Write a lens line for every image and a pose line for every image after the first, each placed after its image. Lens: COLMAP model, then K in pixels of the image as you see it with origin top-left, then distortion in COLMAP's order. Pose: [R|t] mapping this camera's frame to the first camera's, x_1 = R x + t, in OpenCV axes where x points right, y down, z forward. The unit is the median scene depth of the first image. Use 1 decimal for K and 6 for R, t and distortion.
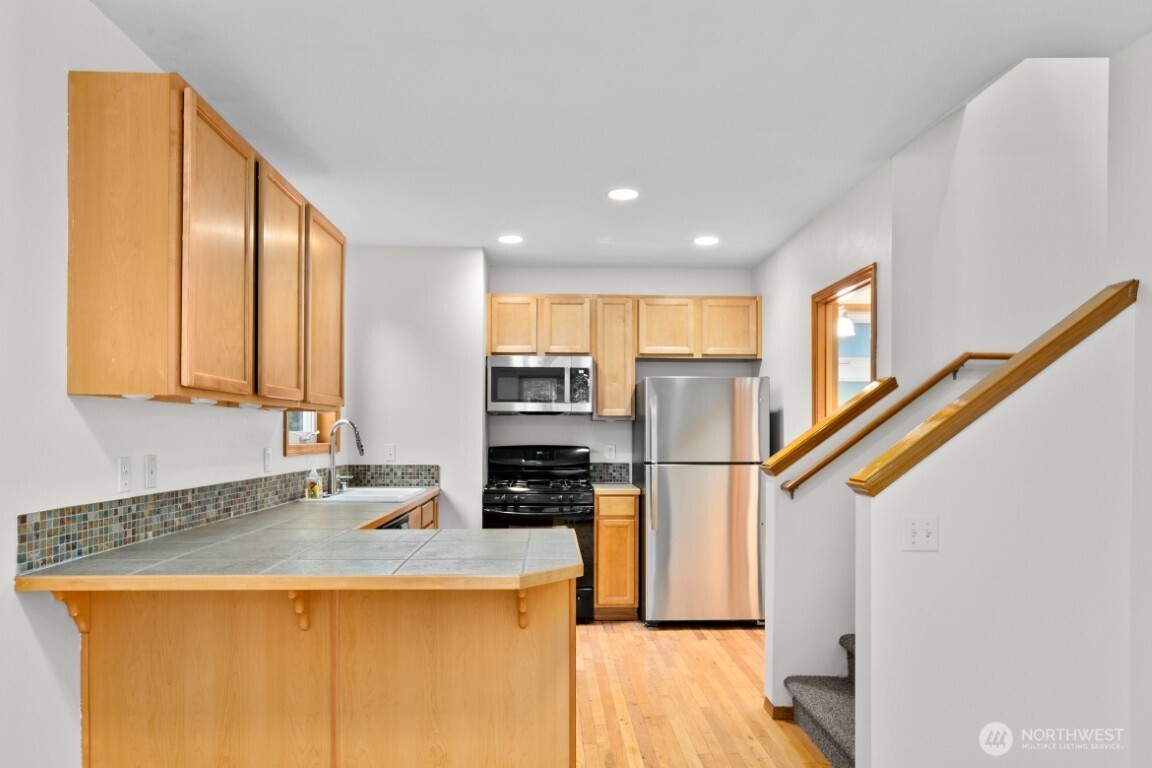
lens RADIAL K [[733.9, 0, 563.2], [0, 733.9, 441.2], [0, 0, 1]] dist [-0.000876, -0.003065]
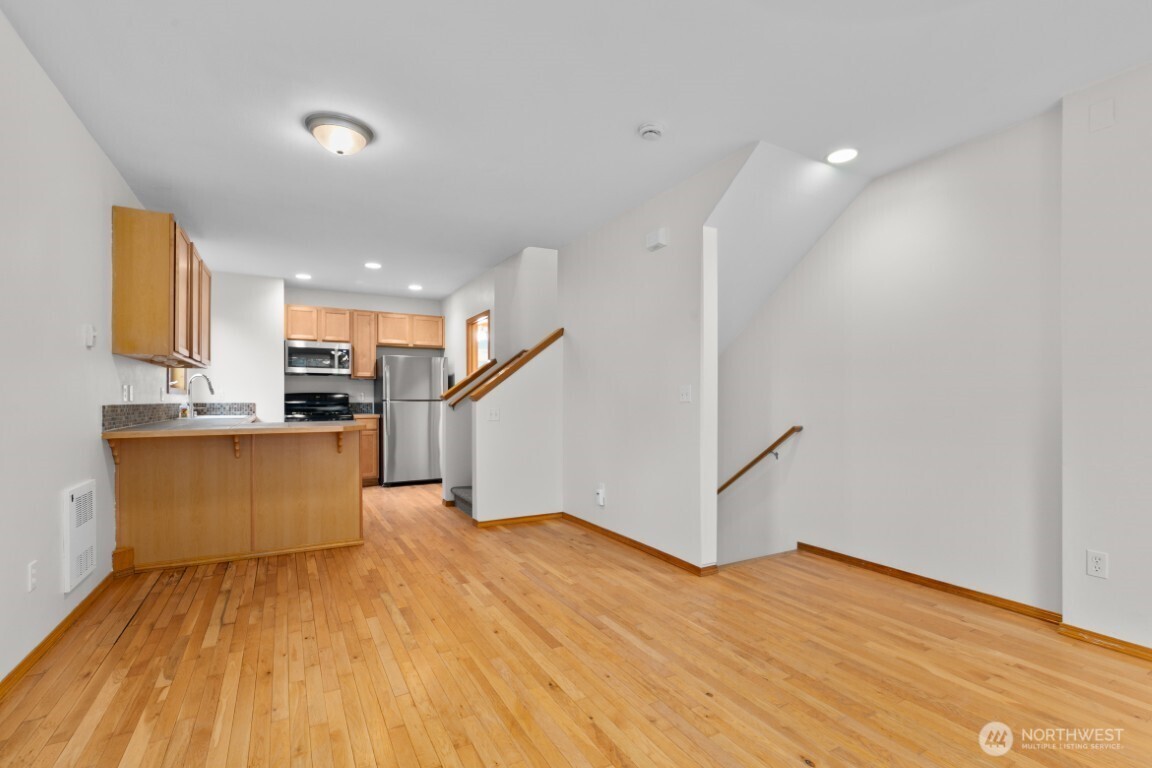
lens RADIAL K [[527.2, 0, 573.6], [0, 527.2, 399.1], [0, 0, 1]] dist [0.002047, -0.000286]
pose [[0.887708, -0.003796, 0.460391, -0.090692], [0.009358, 0.999908, -0.009799, 0.049992], [-0.460312, 0.013007, 0.887662, -0.507486]]
